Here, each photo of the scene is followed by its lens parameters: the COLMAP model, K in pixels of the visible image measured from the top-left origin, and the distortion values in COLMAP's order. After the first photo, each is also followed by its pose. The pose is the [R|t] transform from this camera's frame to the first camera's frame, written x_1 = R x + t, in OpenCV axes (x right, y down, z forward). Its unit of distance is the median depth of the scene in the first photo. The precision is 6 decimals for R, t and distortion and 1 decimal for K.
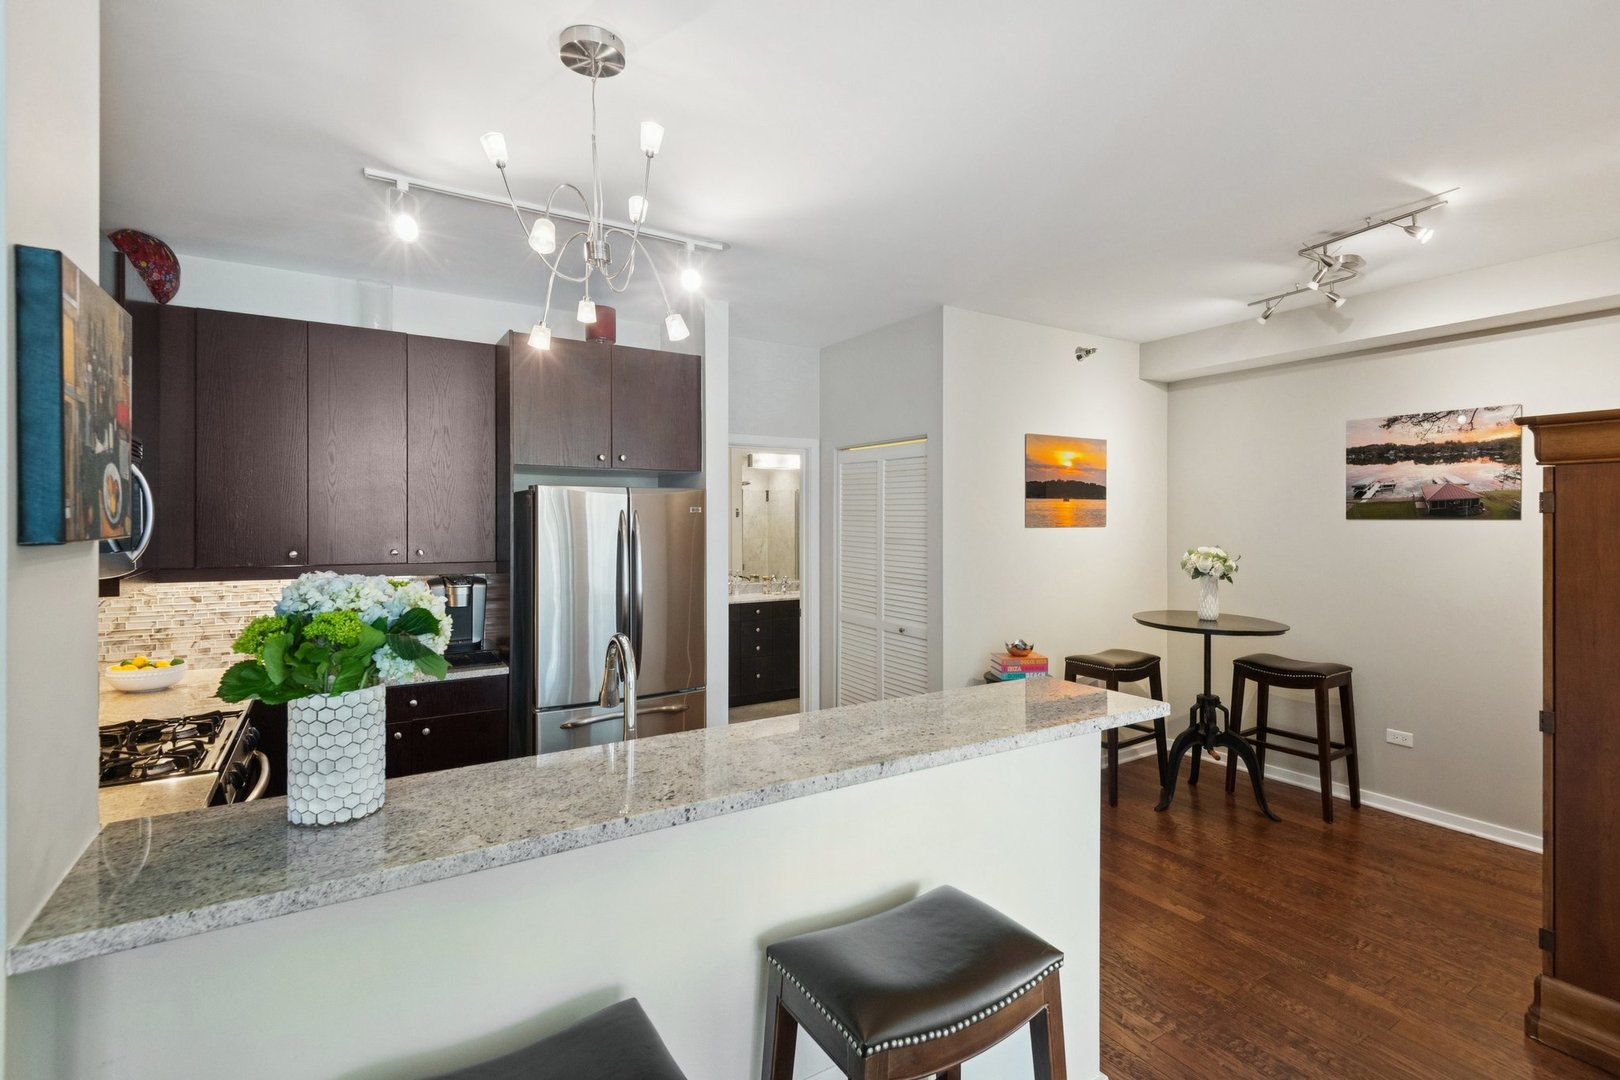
lens RADIAL K [[744.4, 0, 801.7], [0, 744.4, 514.5], [0, 0, 1]] dist [0.014269, -0.000463]
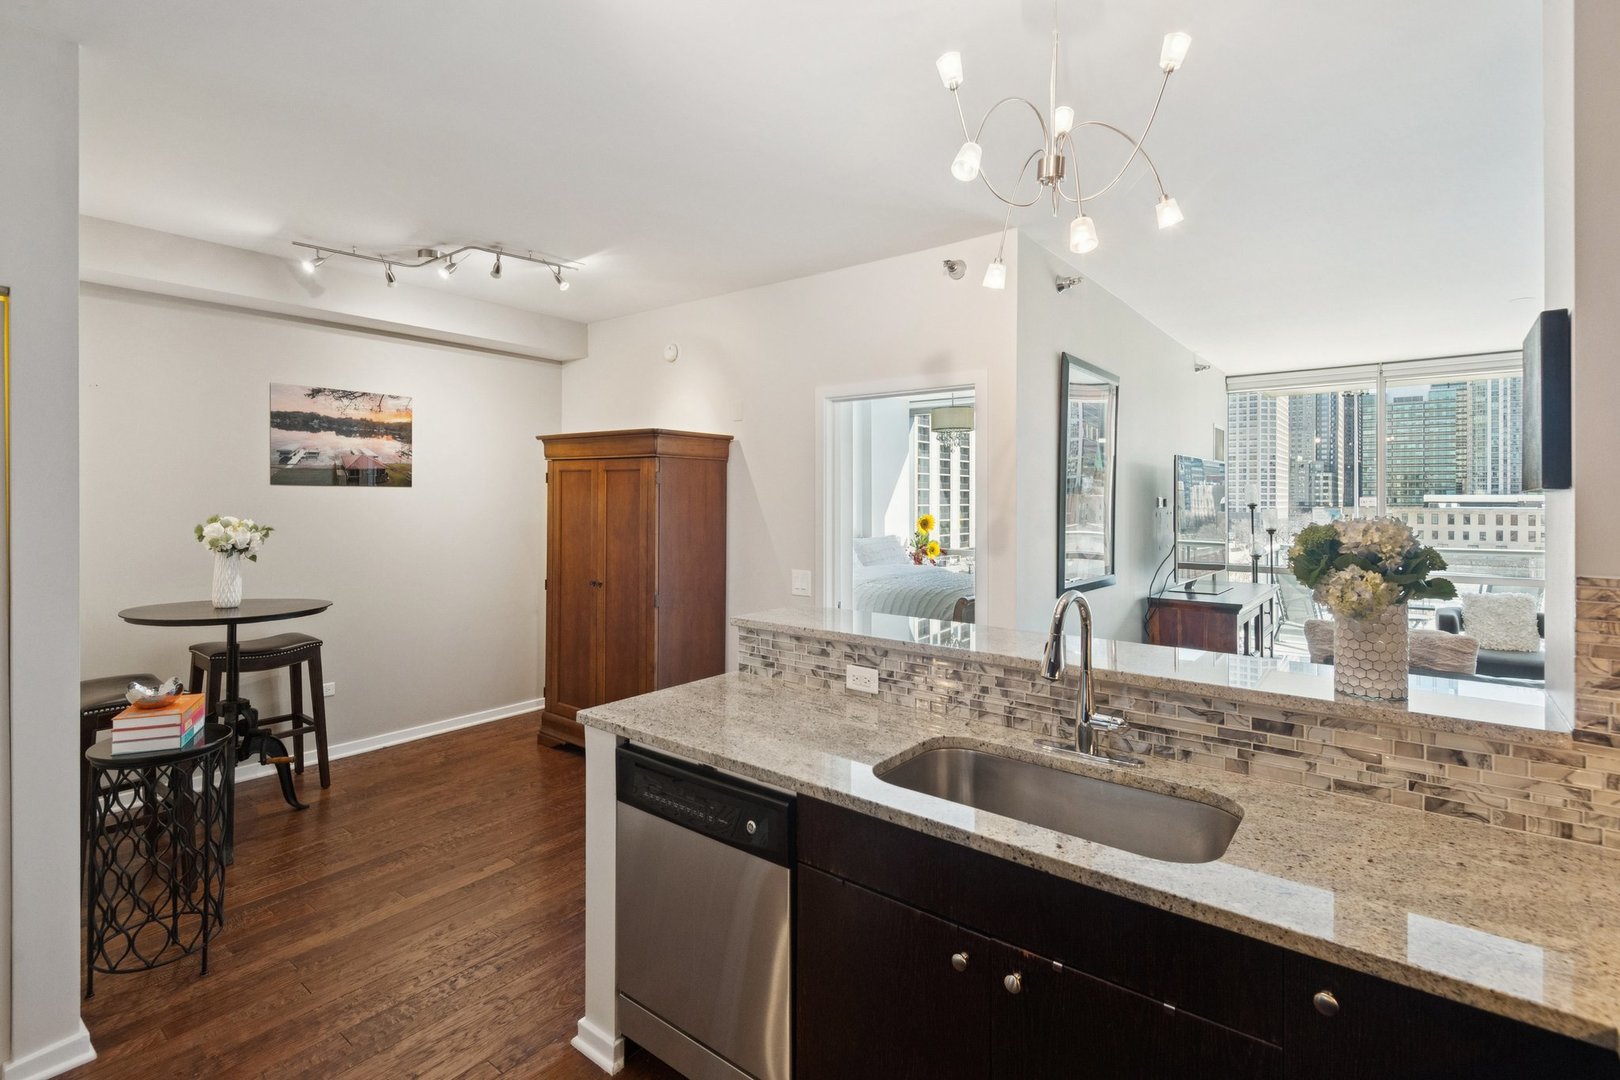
lens RADIAL K [[765.0, 0, 815.4], [0, 765.0, 498.1], [0, 0, 1]] dist [0.034612, -0.024919]
pose [[-0.339008, -0.001140, 0.940783, -0.475016], [-0.010722, 0.999939, -0.002652, 0.019880], [-0.940723, -0.010986, -0.338999, 0.726736]]
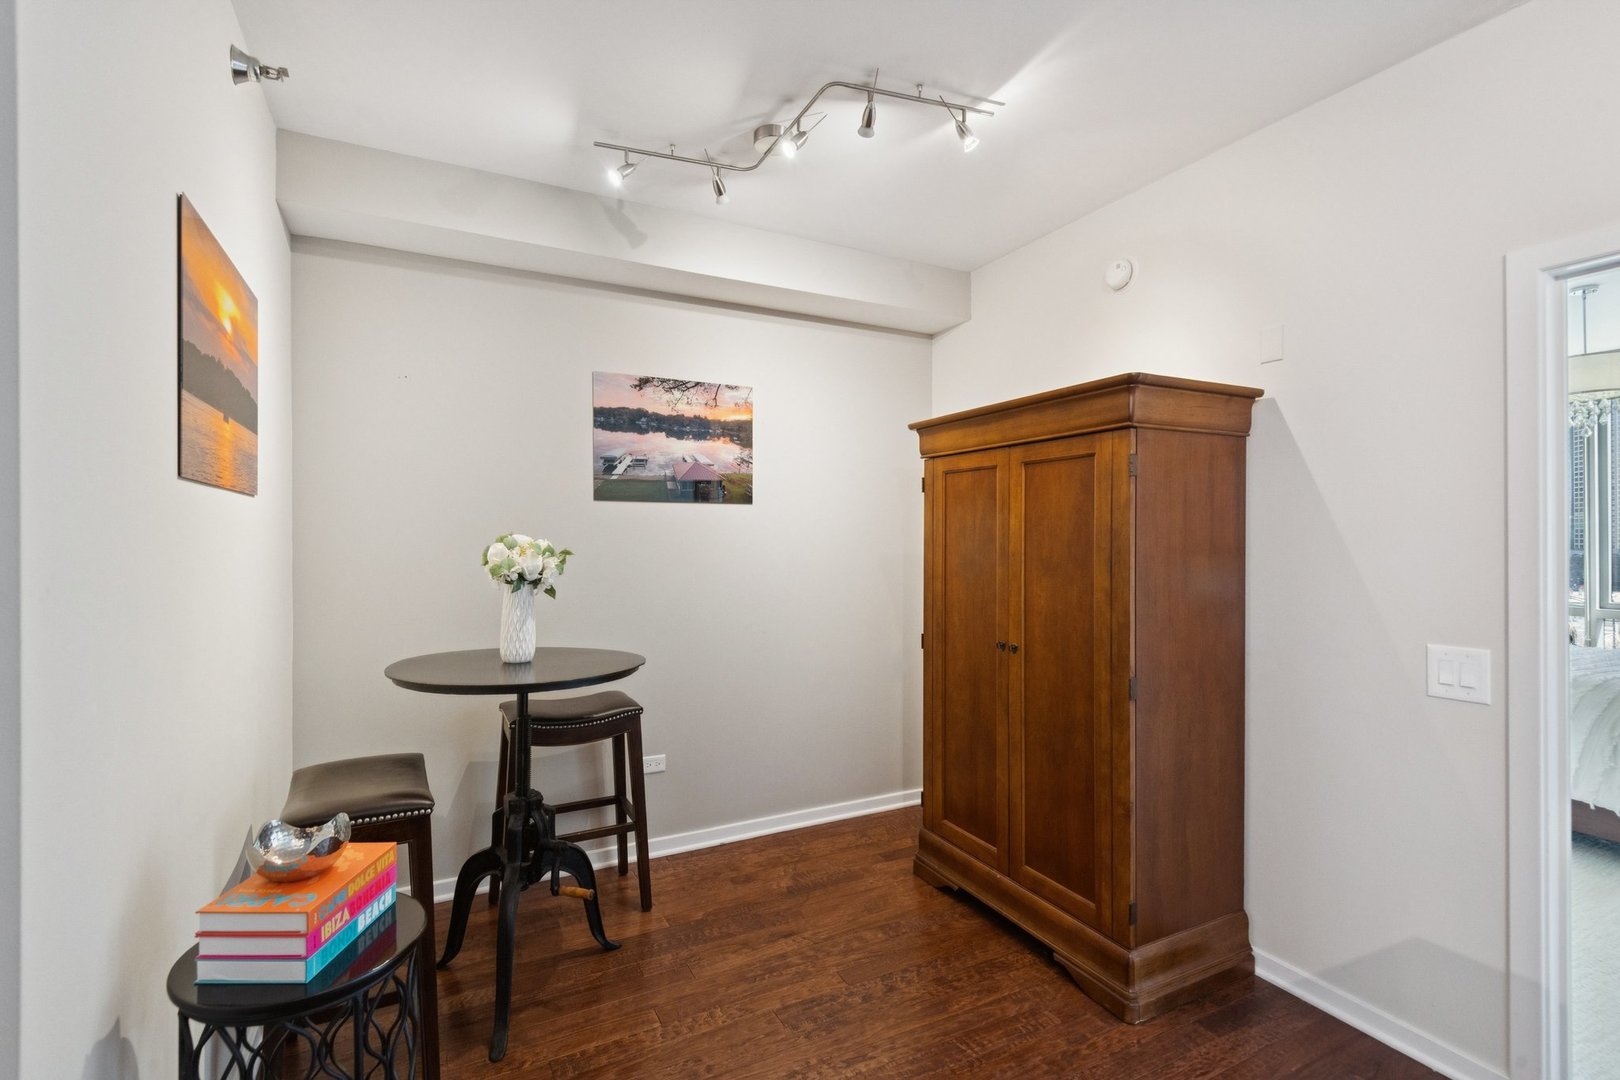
lens RADIAL K [[738.4, 0, 822.0], [0, 738.4, 533.1], [0, 0, 1]] dist [0.002002, -0.000015]
pose [[0.062429, 0.008826, 0.998010, -0.007369], [-0.006851, 0.999941, -0.008415, 0.047672], [-0.998026, -0.006313, 0.062486, 0.772894]]
